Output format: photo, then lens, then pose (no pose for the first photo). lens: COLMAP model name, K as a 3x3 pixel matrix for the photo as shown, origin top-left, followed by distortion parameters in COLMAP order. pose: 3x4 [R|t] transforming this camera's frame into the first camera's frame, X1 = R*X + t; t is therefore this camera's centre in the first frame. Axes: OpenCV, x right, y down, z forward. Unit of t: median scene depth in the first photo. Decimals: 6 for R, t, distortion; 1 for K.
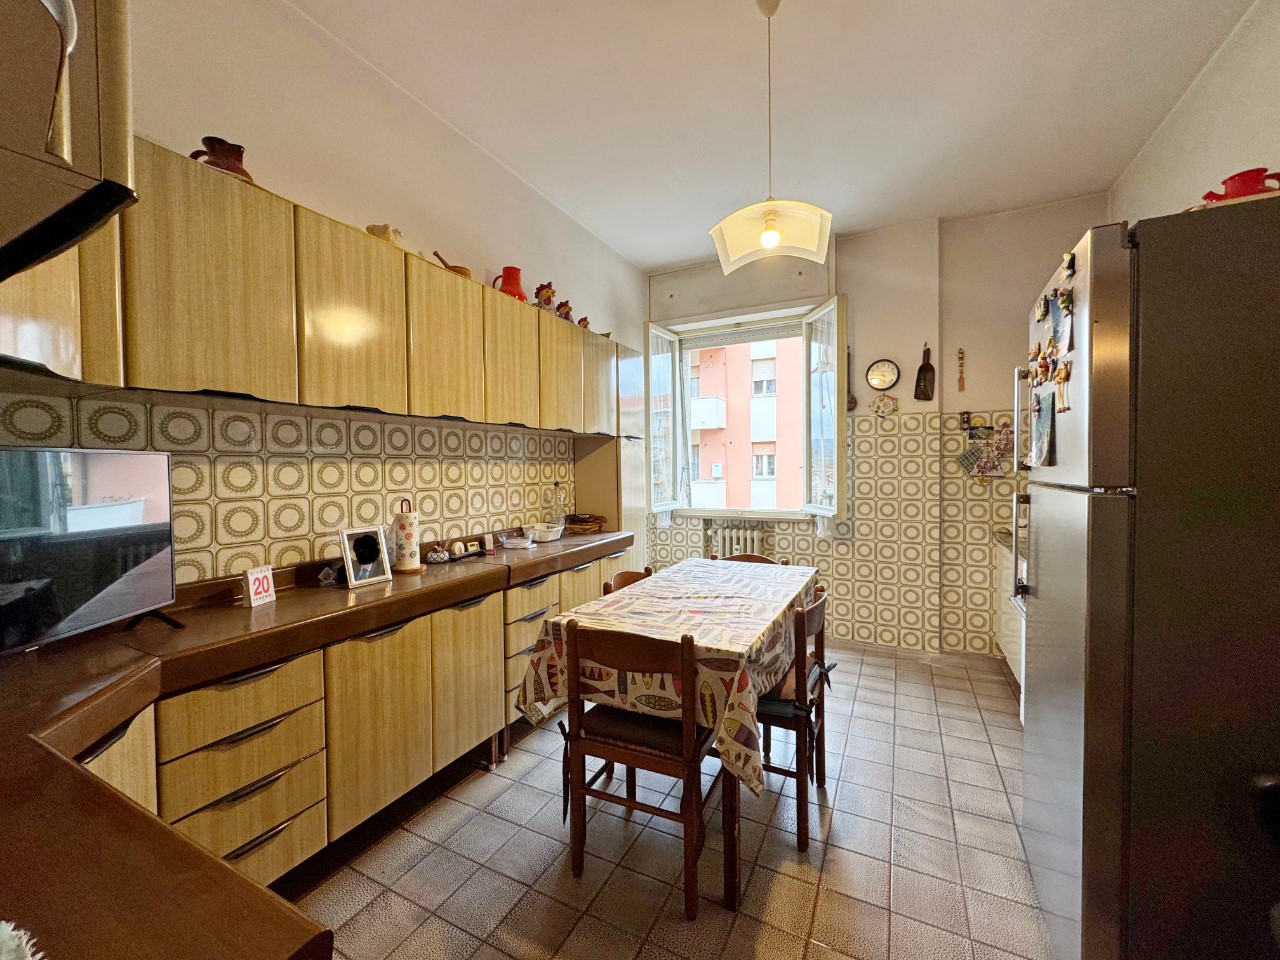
lens RADIAL K [[512.6, 0, 637.6], [0, 512.6, 475.8], [0, 0, 1]] dist [-0.004320, 0.001048]
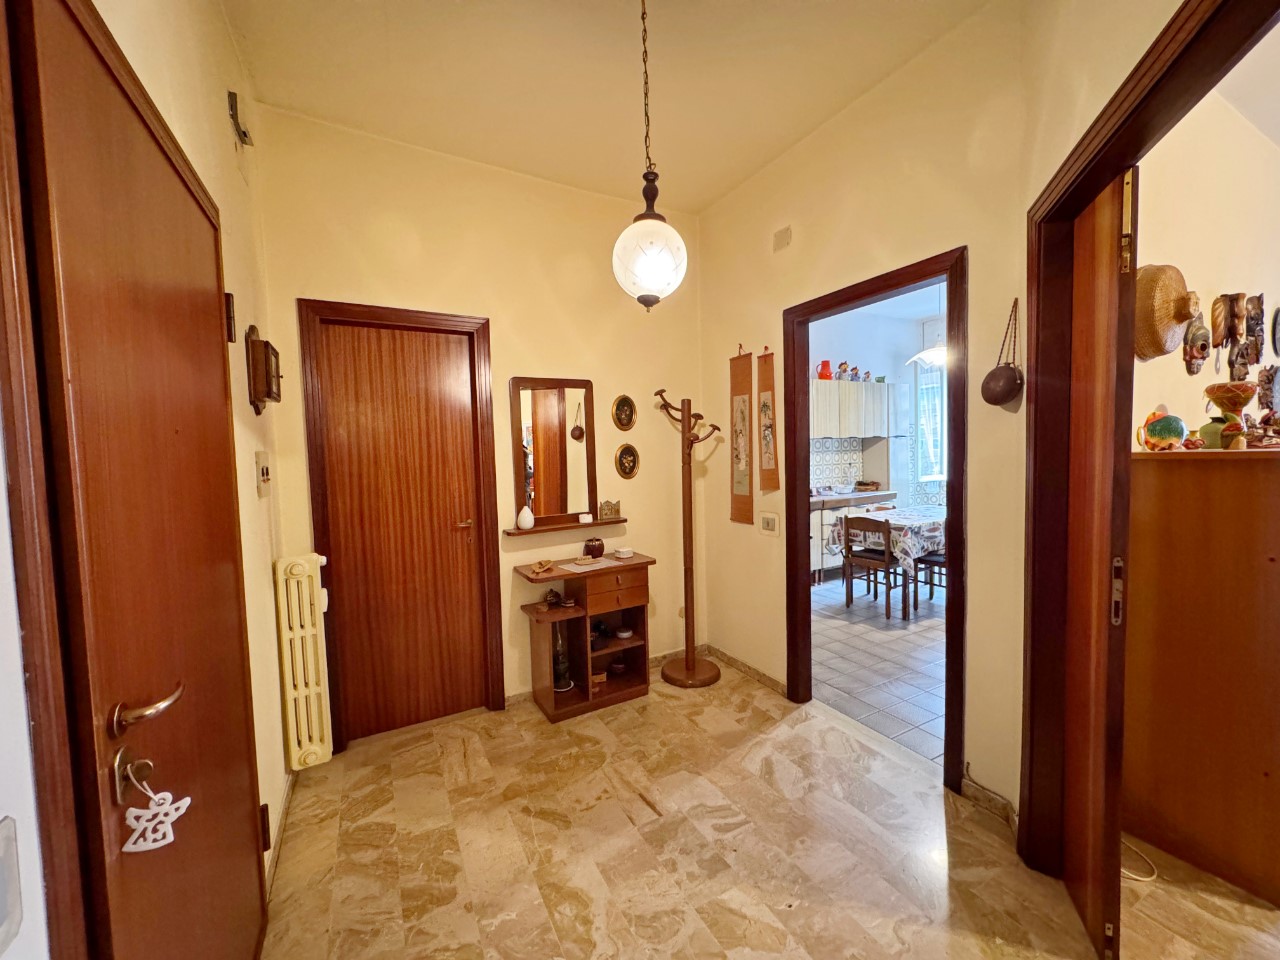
lens RADIAL K [[512.6, 0, 640.4], [0, 512.6, 479.5], [0, 0, 1]] dist [-0.004320, 0.001048]
pose [[0.826443, 0.017381, -0.562752, 0.338905], [0.013418, 0.998631, 0.050550, -0.042078], [0.562861, -0.049328, 0.825079, -1.270100]]
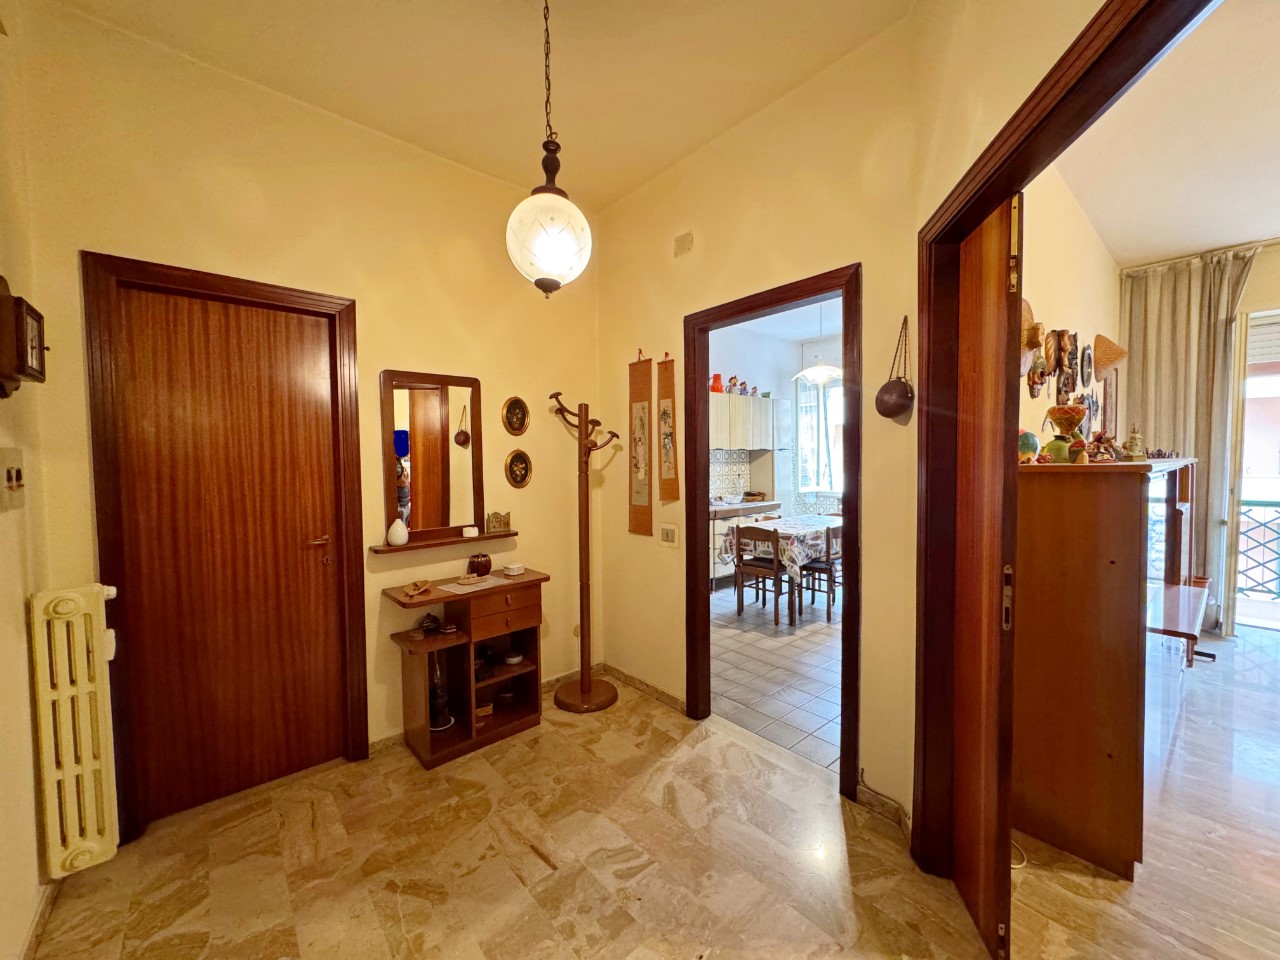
lens RADIAL K [[512.6, 0, 640.8], [0, 512.6, 478.8], [0, 0, 1]] dist [-0.004320, 0.001048]
pose [[0.926897, 0.013029, -0.375089, 0.289541], [-0.001805, 0.999541, 0.030257, -0.036264], [0.375311, -0.027368, 0.926495, -1.211774]]
